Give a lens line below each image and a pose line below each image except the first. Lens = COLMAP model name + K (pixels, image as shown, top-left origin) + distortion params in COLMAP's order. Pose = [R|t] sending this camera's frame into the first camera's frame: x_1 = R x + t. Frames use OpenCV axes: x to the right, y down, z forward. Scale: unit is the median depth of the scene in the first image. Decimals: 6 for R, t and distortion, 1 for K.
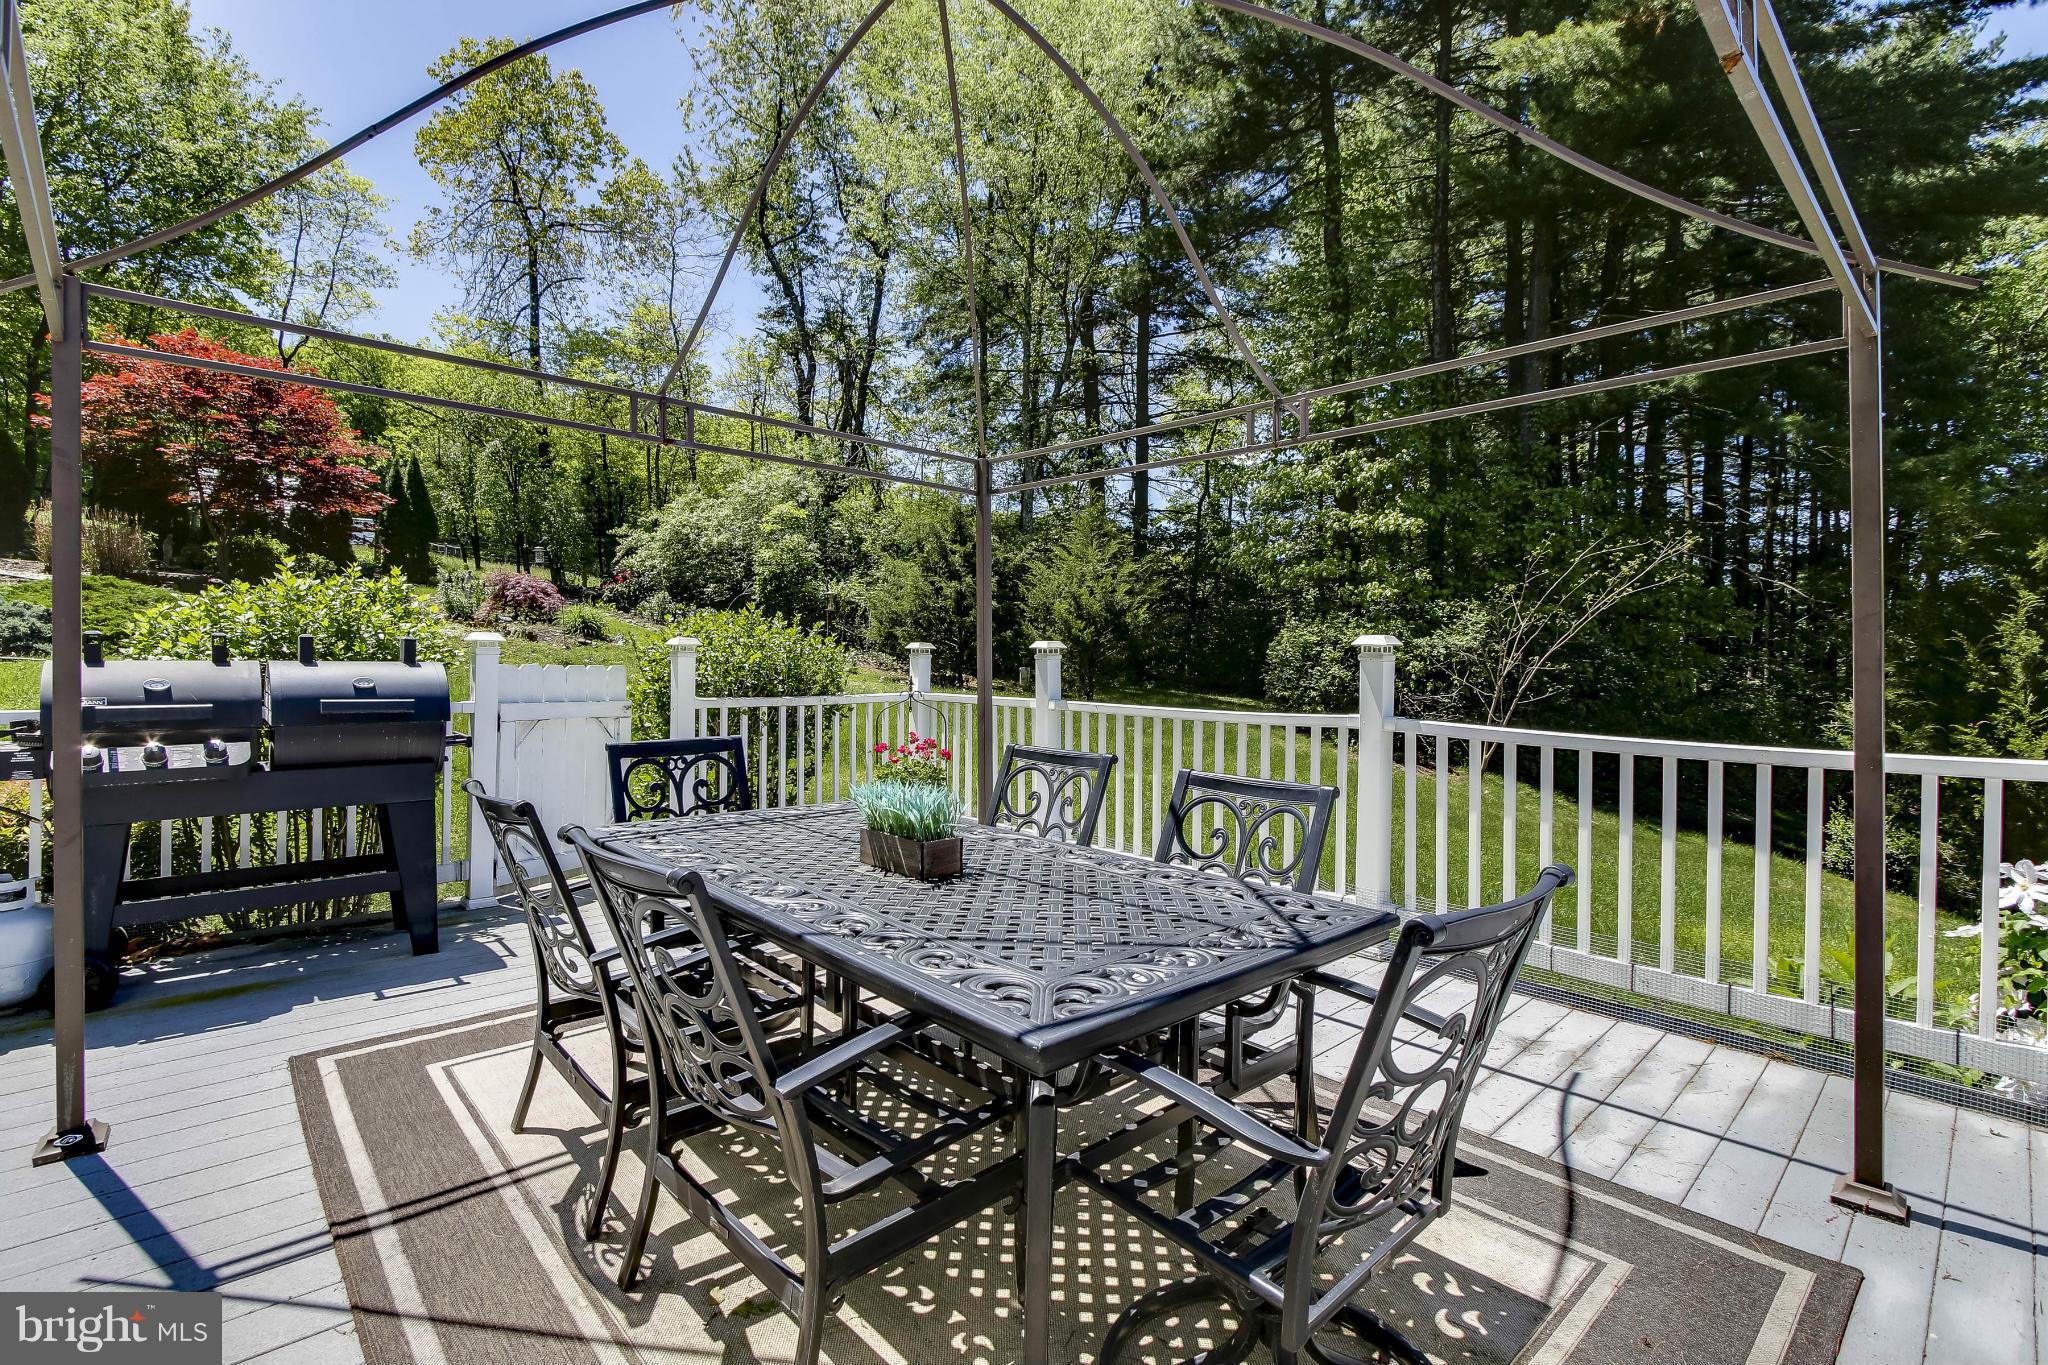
lens RADIAL K [[937.5, 0, 1024.0], [0, 937.5, 682.5], [0, 0, 1]] dist [-0.000440, 0.000173]
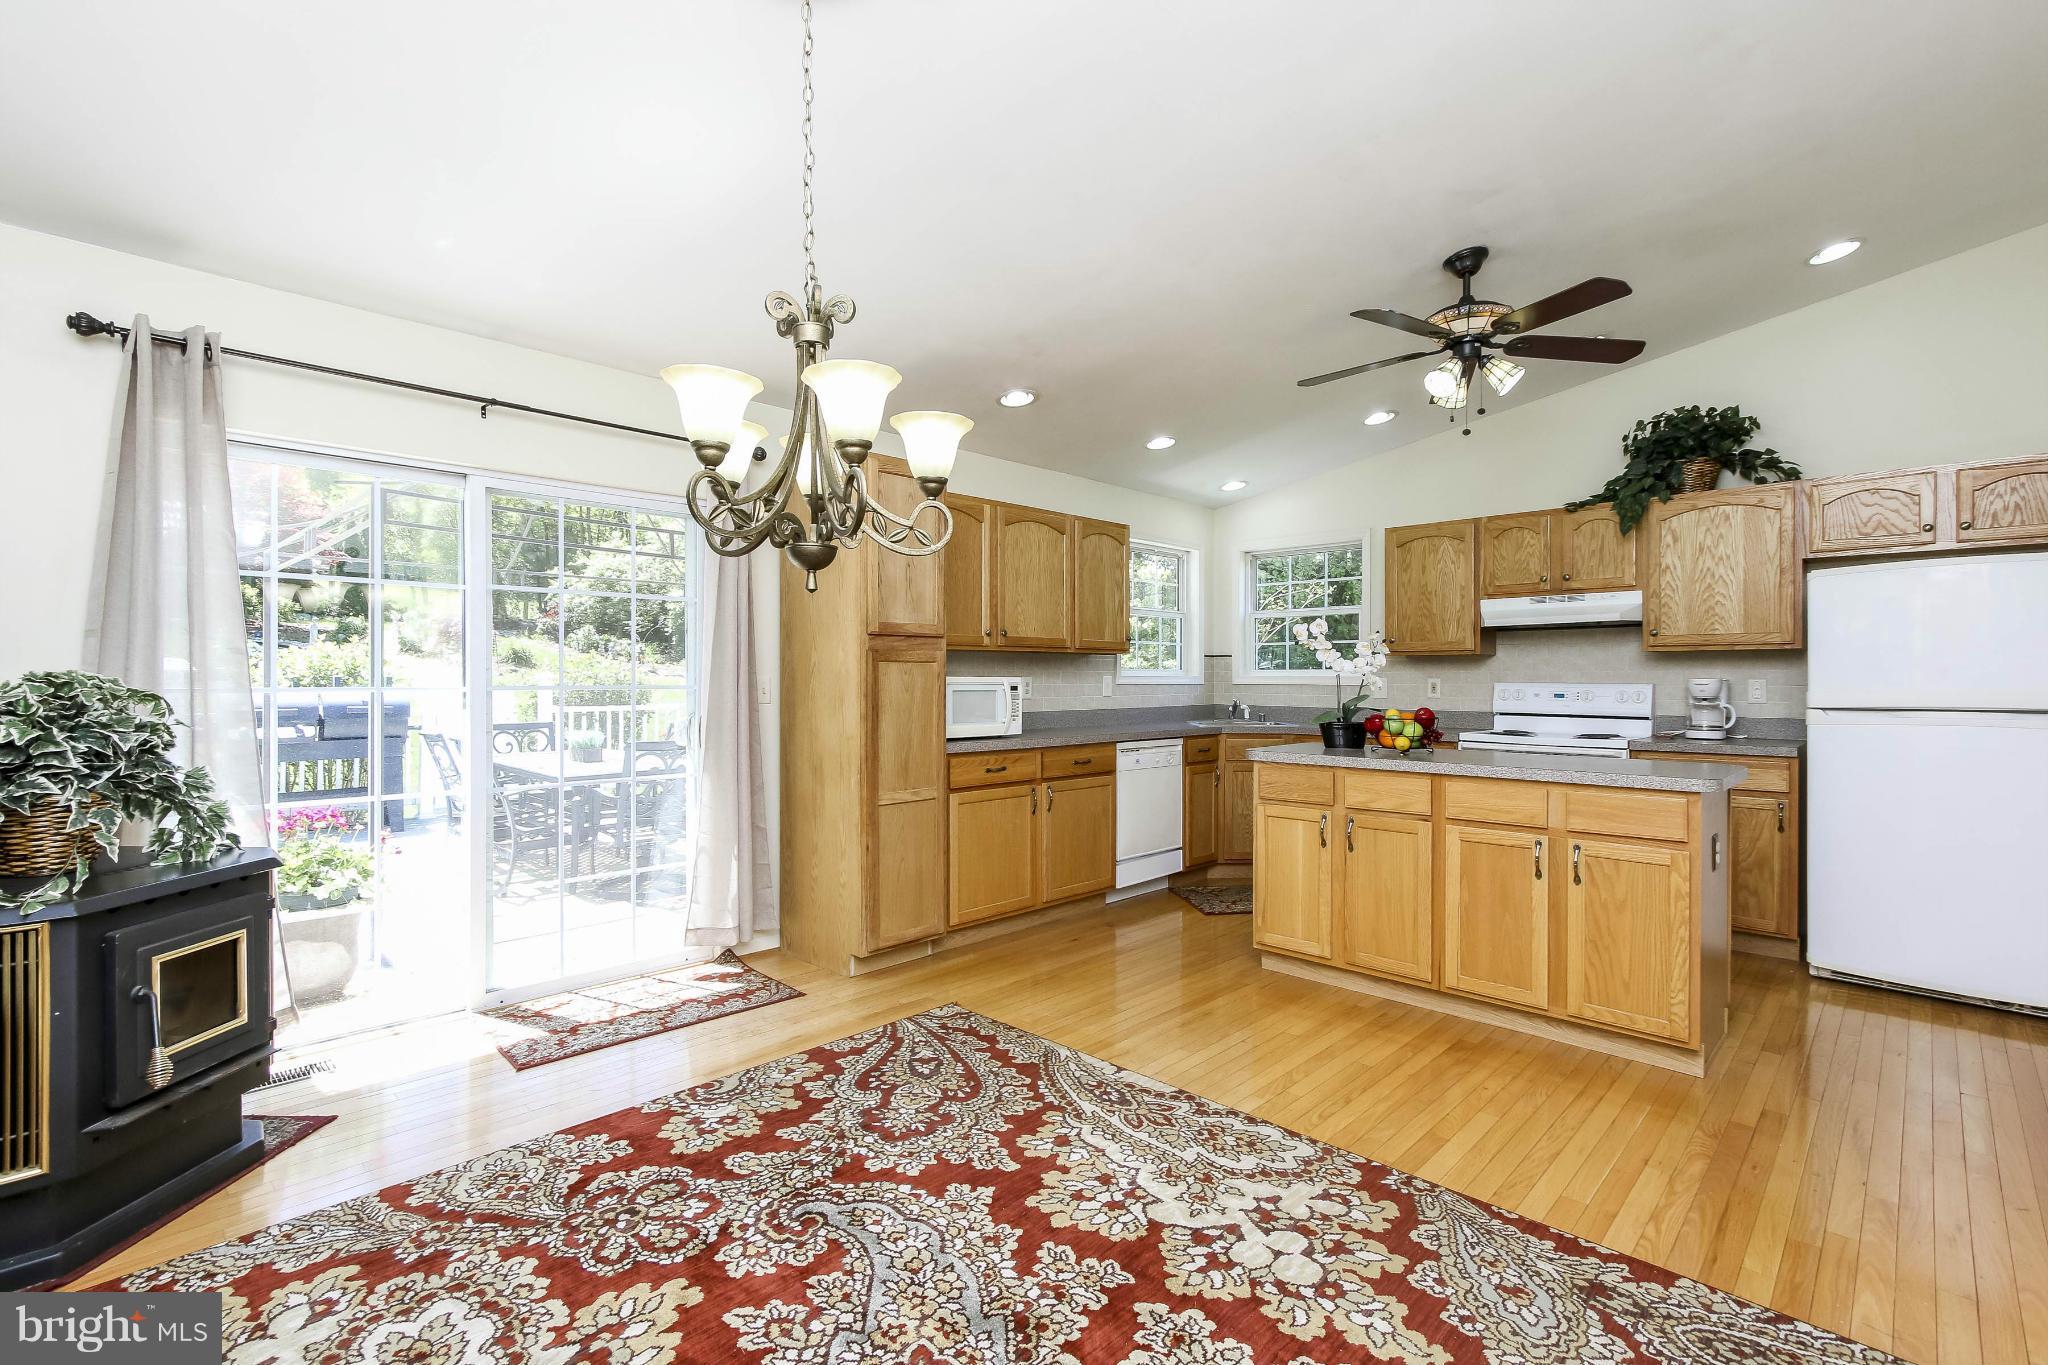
lens RADIAL K [[916.8, 0, 1034.2], [0, 916.8, 671.3], [0, 0, 1]] dist [0.000866, 0.003546]
pose [[0.998276, -0.009637, 0.057904, 0.417829], [0.011429, 0.999463, -0.030705, 0.012216], [-0.057577, 0.031314, 0.997850, -0.716076]]
